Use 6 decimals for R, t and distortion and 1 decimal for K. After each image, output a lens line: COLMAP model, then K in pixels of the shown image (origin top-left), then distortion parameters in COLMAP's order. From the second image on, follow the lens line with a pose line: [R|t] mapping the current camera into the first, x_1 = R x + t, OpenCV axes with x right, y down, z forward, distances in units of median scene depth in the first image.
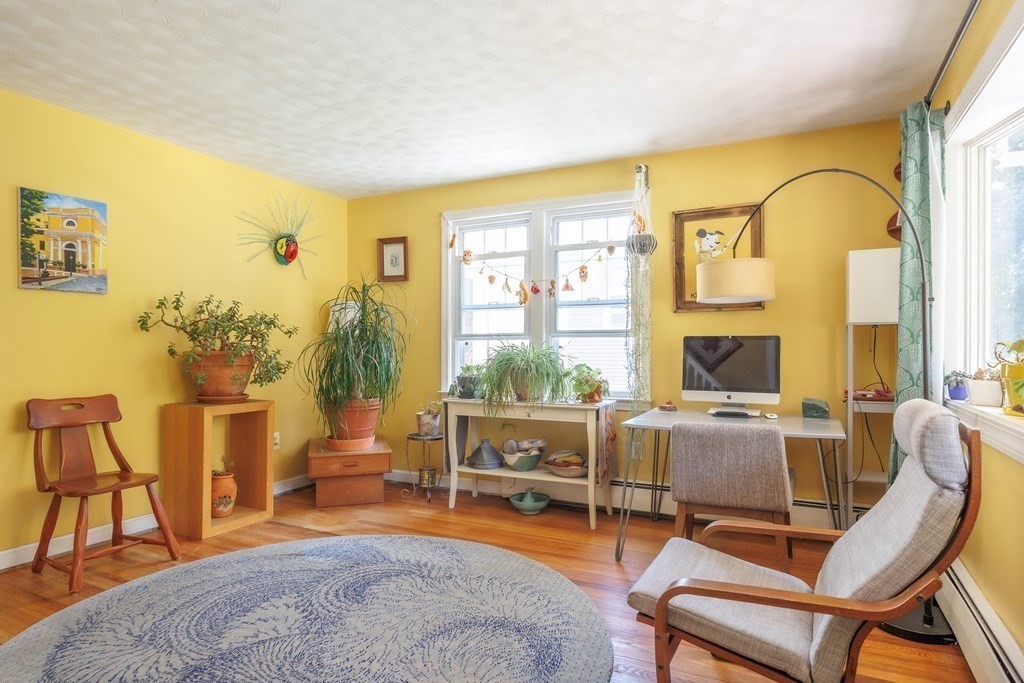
lens RADIAL K [[585.9, 0, 512.3], [0, 585.9, 350.5], [0, 0, 1]] dist [0.001786, 0.000332]
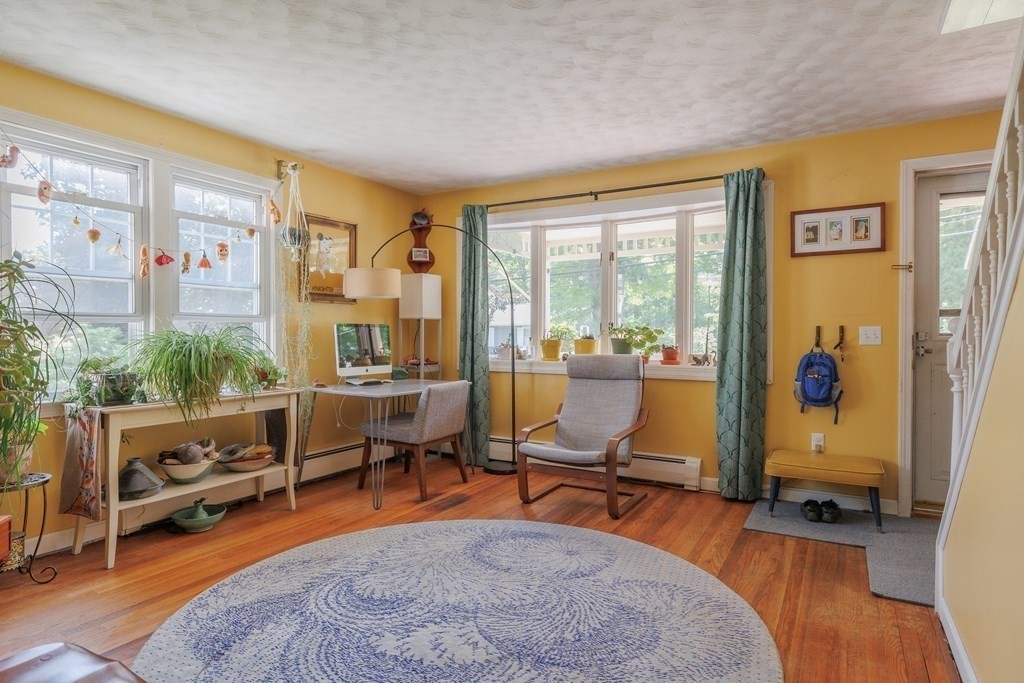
lens RADIAL K [[577.7, 0, 512.0], [0, 577.7, 341.5], [0, 0, 1]] dist [-0.001304, -0.000314]
pose [[0.054210, -0.014189, 0.998429, -0.960939], [0.004587, 0.999892, 0.013961, -0.002188], [-0.998519, 0.003823, 0.054269, 0.637545]]
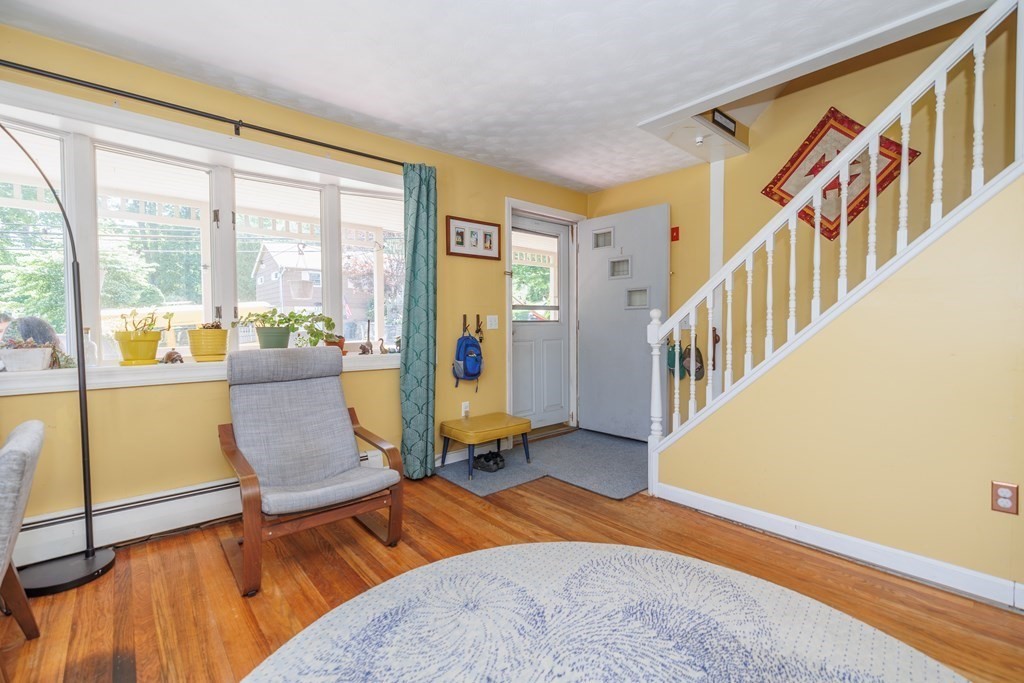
lens RADIAL K [[448.0, 0, 512.0], [0, 448.0, 341.5], [0, 0, 1]] dist [-0.002736, -0.000149]
pose [[-0.928875, -0.011371, 0.370220, -0.283077], [0.005967, 0.998939, 0.045654, 0.002093], [-0.370346, 0.044616, -0.927822, 1.069714]]
